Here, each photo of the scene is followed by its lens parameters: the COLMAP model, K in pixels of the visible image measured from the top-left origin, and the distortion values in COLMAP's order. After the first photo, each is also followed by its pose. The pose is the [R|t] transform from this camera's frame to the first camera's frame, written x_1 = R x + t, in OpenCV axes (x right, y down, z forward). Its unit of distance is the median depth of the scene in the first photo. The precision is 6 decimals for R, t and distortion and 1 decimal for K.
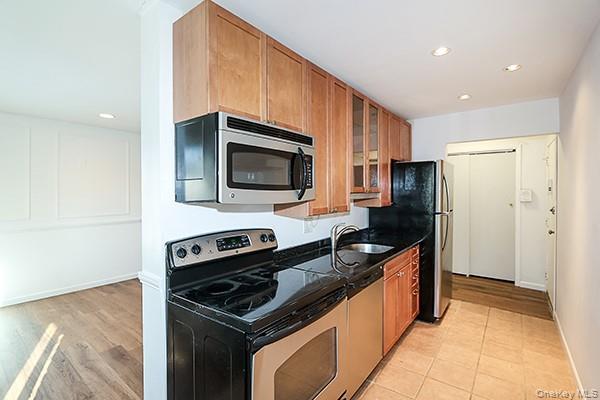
lens RADIAL K [[284.6, 0, 298.6], [0, 284.6, 188.8], [0, 0, 1]] dist [-0.001510, 0.000091]
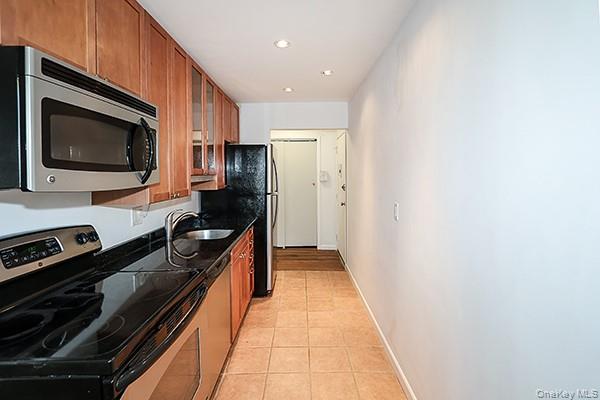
lens RADIAL K [[291.0, 0, 300.6], [0, 291.0, 173.3], [0, 0, 1]] dist [-0.002563, 0.000114]
pose [[0.791779, -0.003001, 0.610800, -0.112511], [-0.000887, 0.999981, 0.006063, 0.002931], [-0.610807, -0.005343, 0.791761, 0.069264]]
